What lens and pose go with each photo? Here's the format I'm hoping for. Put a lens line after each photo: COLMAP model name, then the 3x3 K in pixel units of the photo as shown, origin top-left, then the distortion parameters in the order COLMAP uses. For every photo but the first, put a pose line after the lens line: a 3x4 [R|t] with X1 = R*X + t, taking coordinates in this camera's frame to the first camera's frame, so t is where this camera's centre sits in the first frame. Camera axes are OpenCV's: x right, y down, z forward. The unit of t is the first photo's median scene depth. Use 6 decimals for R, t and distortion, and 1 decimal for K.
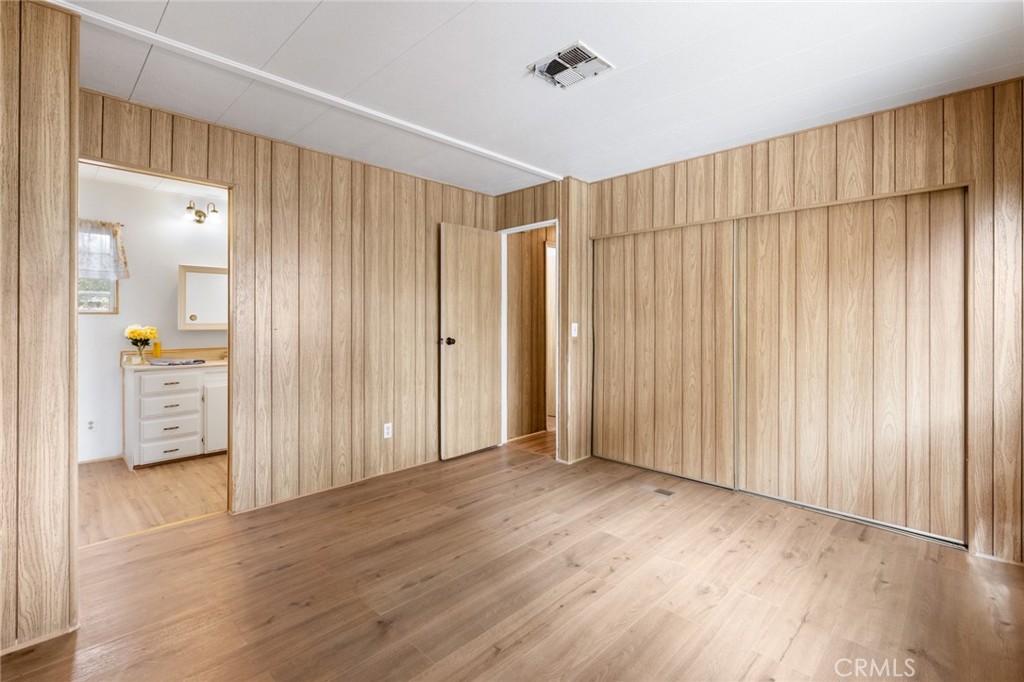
lens RADIAL K [[461.0, 0, 526.2], [0, 461.0, 320.5], [0, 0, 1]] dist [0.002130, 0.000476]
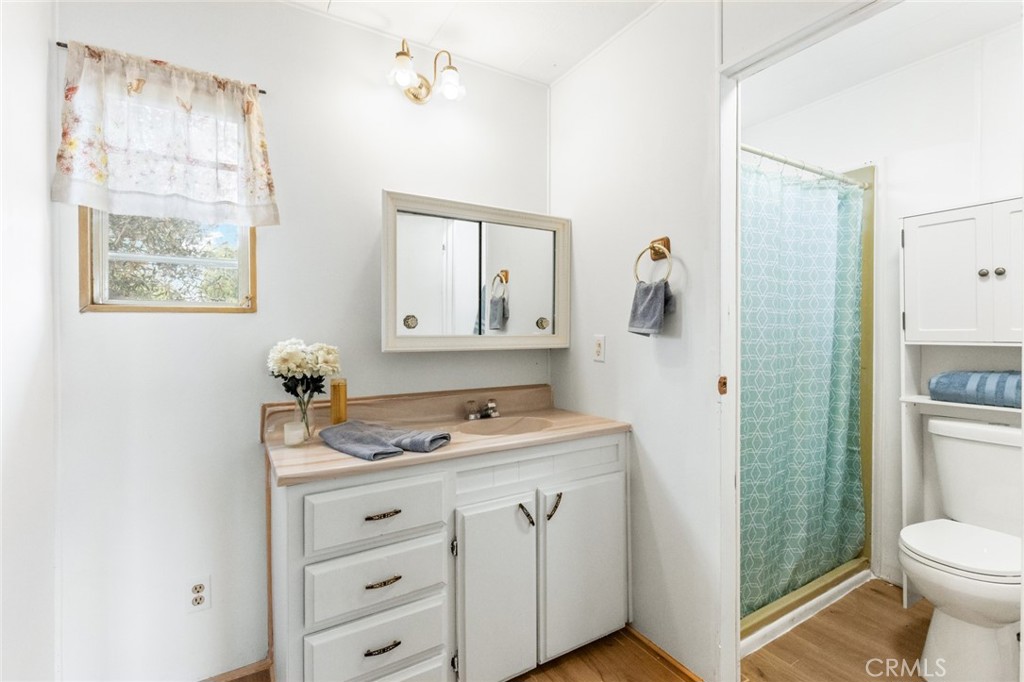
lens RADIAL K [[469.3, 0, 528.4], [0, 469.3, 340.4], [0, 0, 1]] dist [0.003135, 0.000348]
pose [[0.968132, 0.001565, -0.250436, -0.579998], [0.001790, 0.999912, 0.013168, 0.005649], [0.250435, -0.013197, 0.968044, 0.697591]]
